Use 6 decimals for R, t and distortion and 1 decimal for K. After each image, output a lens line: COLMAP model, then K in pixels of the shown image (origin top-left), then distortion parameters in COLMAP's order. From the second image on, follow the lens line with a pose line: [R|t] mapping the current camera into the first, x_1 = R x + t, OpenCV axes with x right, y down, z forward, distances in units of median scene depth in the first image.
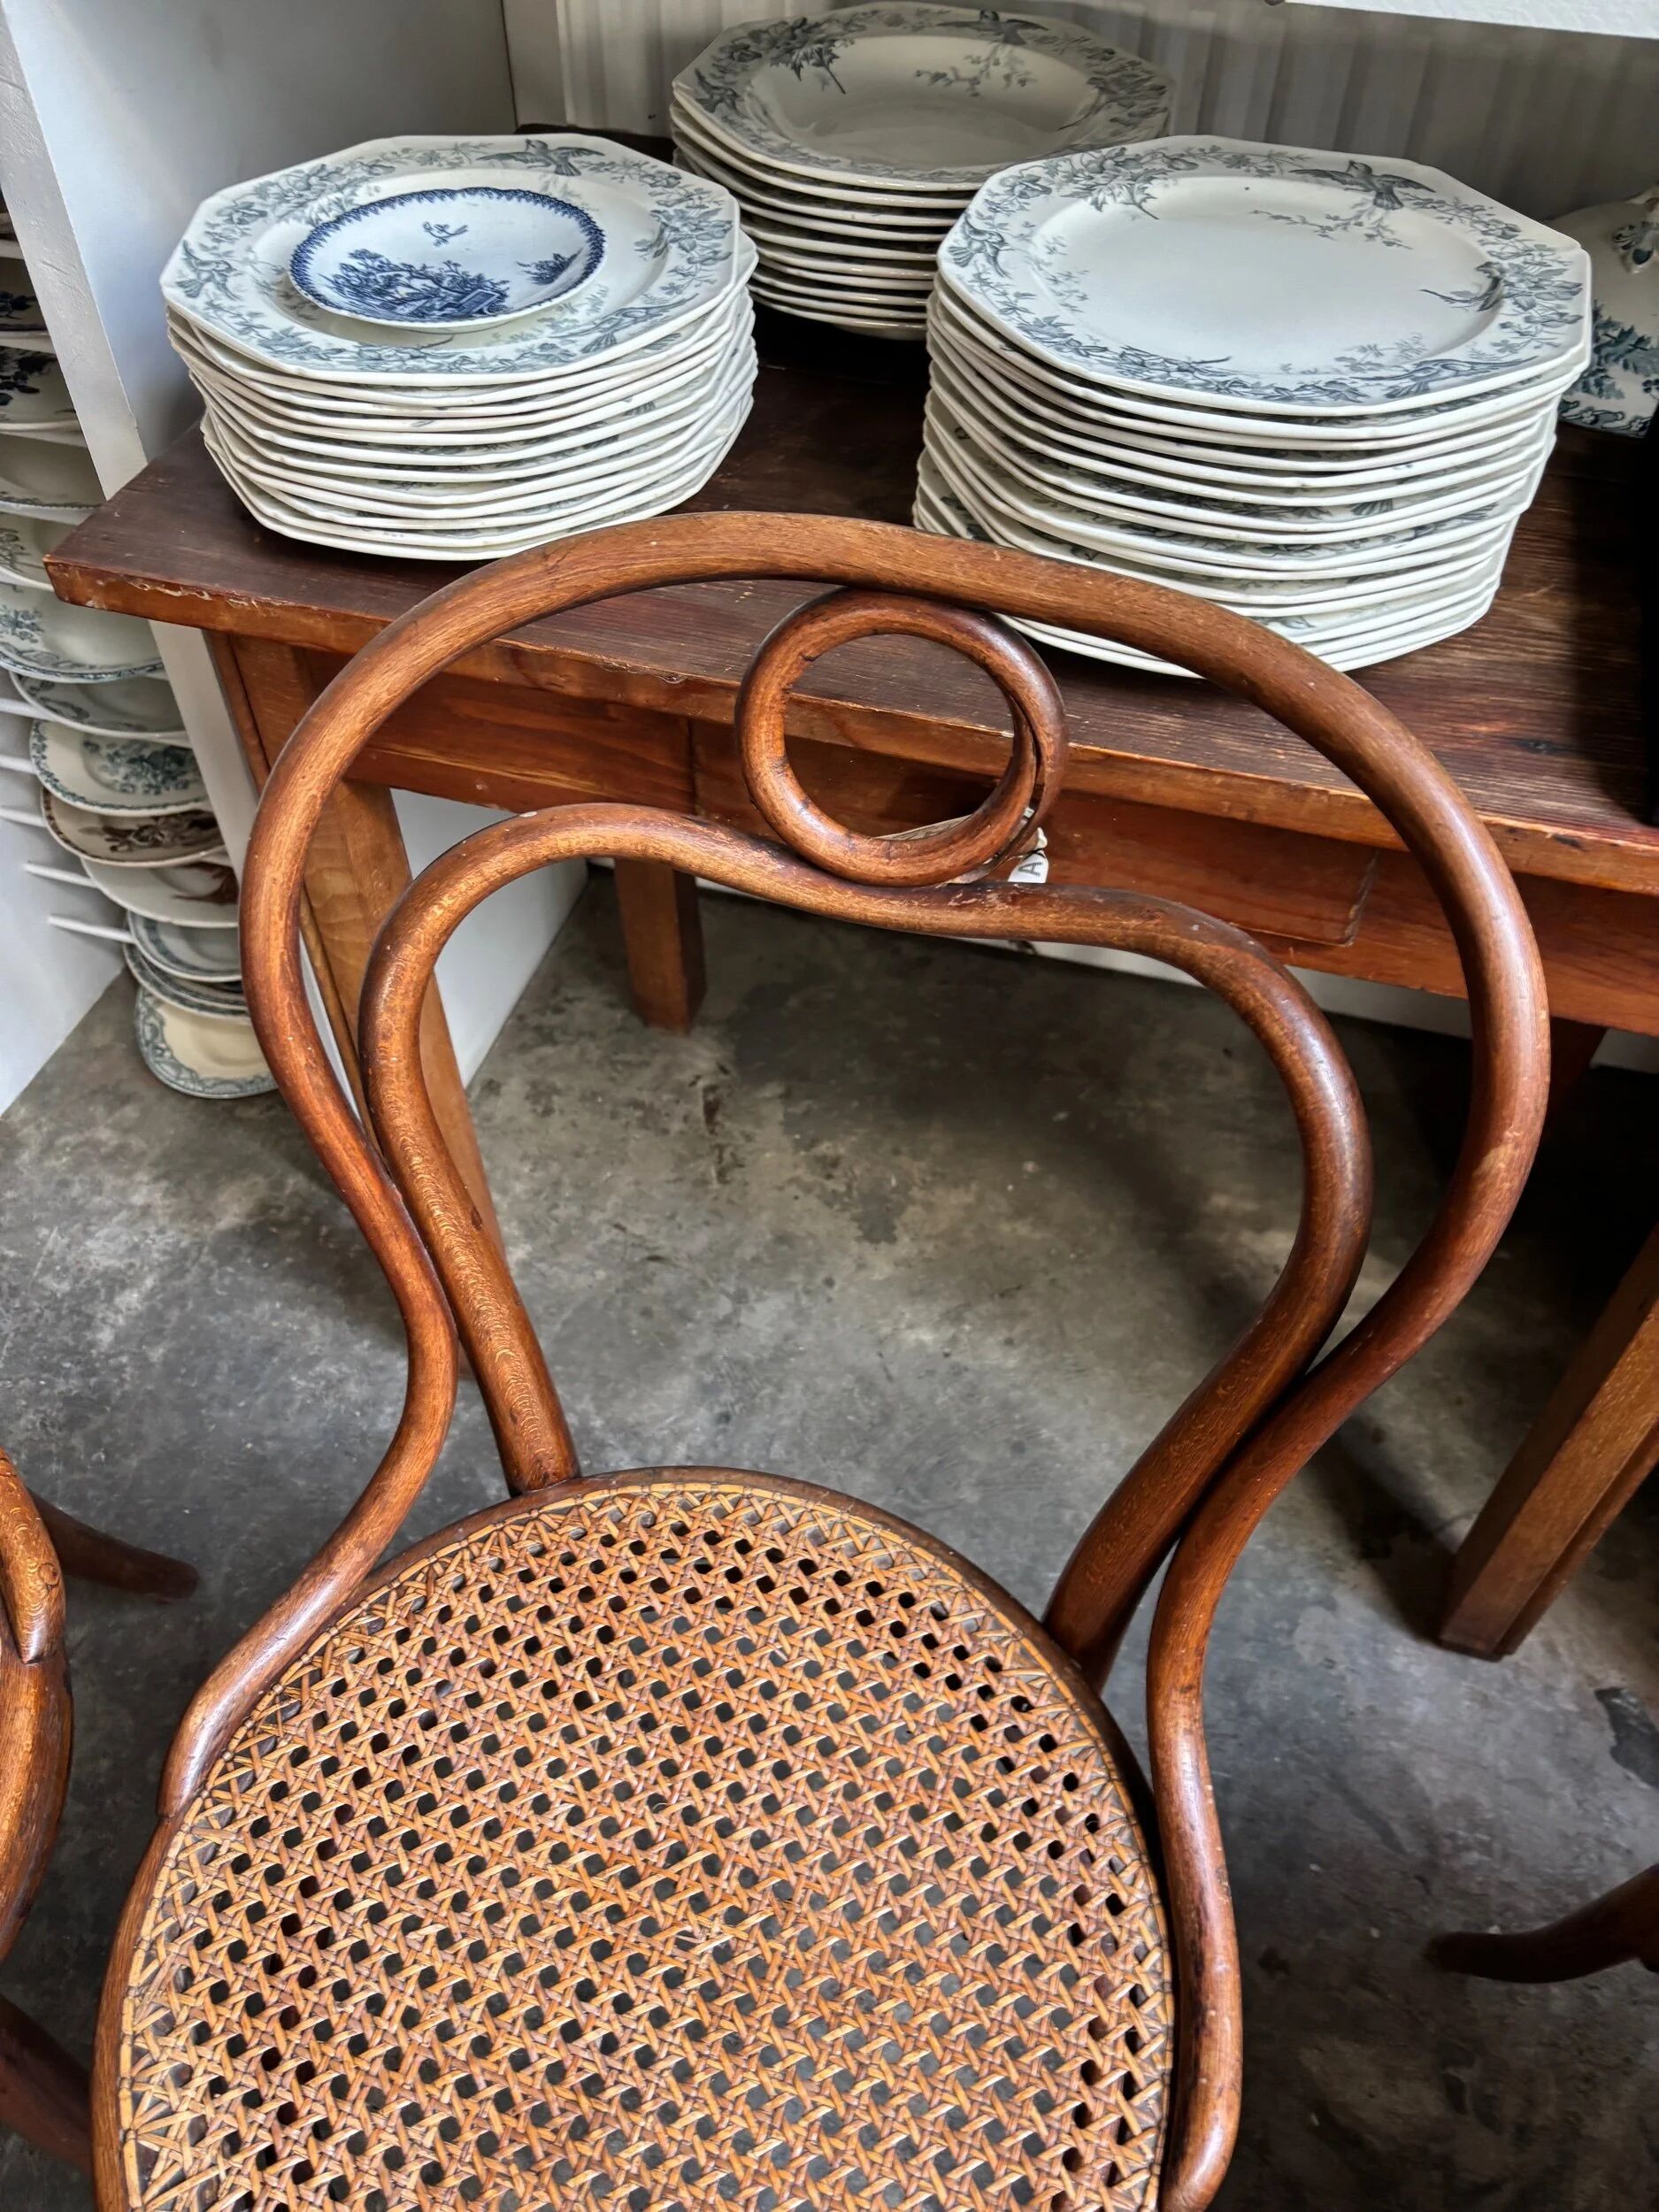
lens RADIAL K [[1683.8, 0, 813.2], [0, 1683.8, 1118.5], [0, 0, 1]] dist [0.043499, -0.054492]
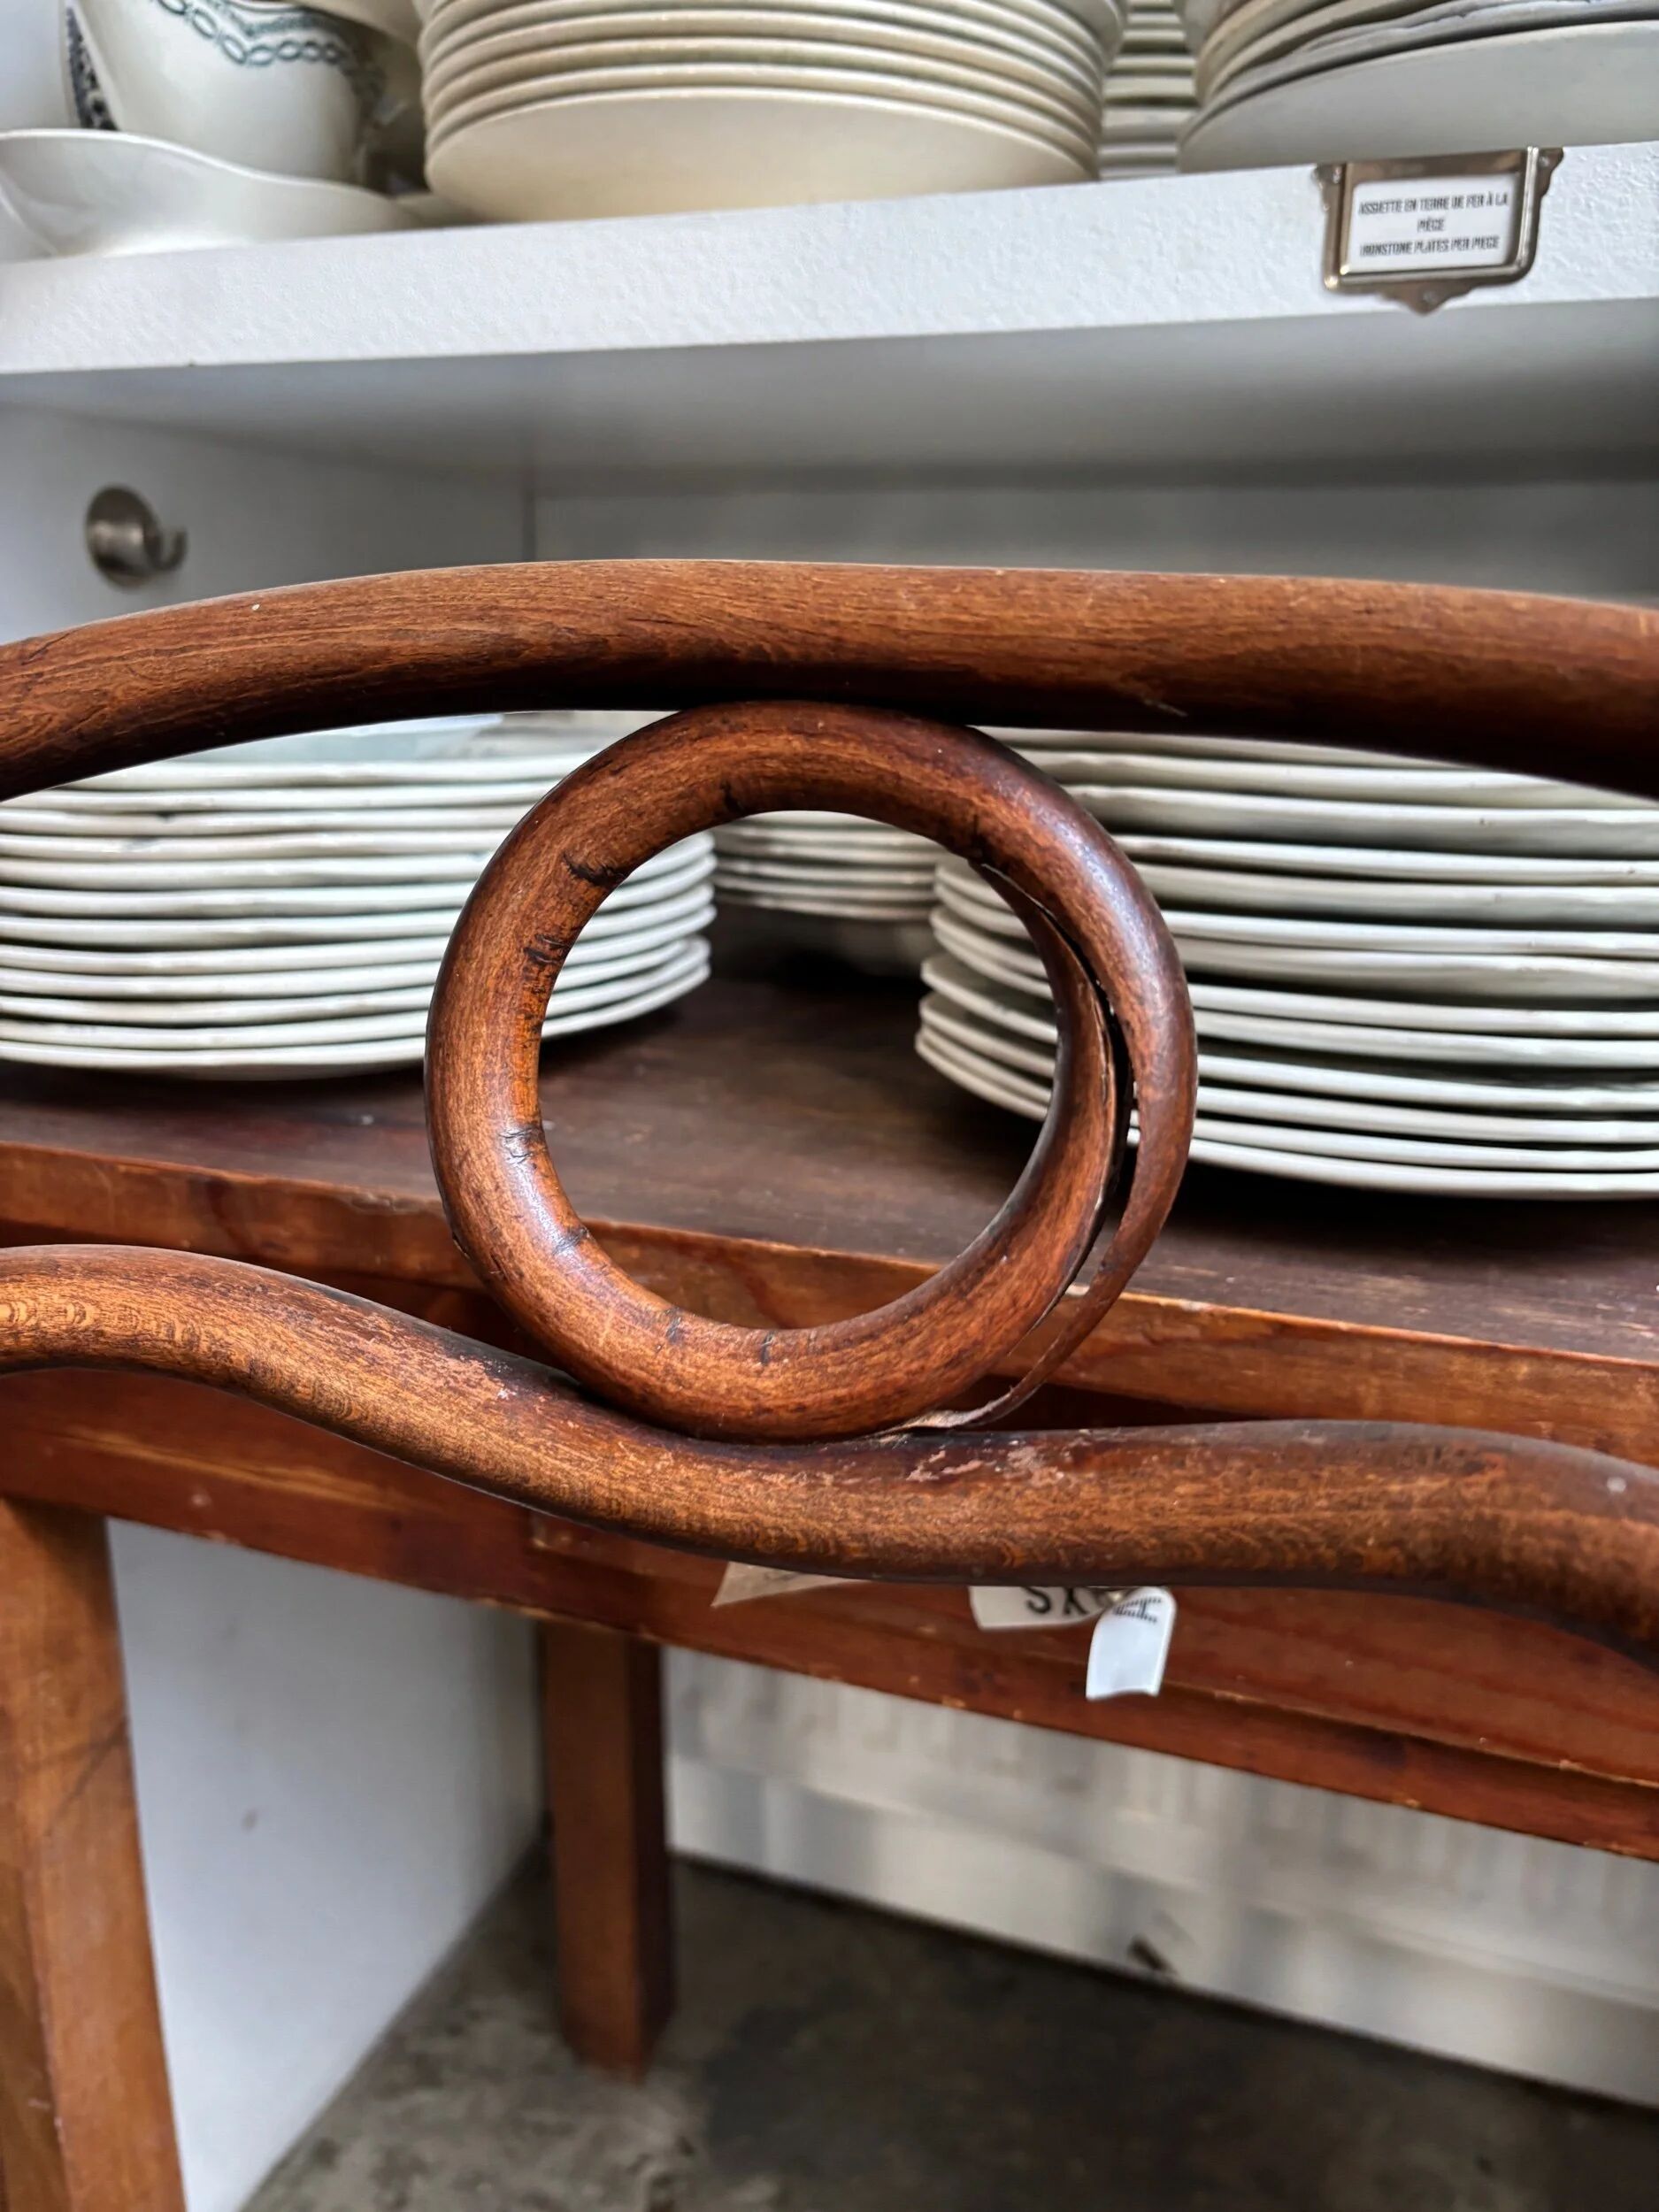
lens RADIAL K [[1683.8, 0, 831.0], [0, 1683.8, 1096.8], [0, 0, 1]] dist [0.043499, -0.054492]
pose [[0.997568, 0.025811, -0.064739, 0.070816], [-0.058204, 0.819469, -0.570160, 0.017903], [0.038335, 0.572542, 0.818979, 0.527576]]
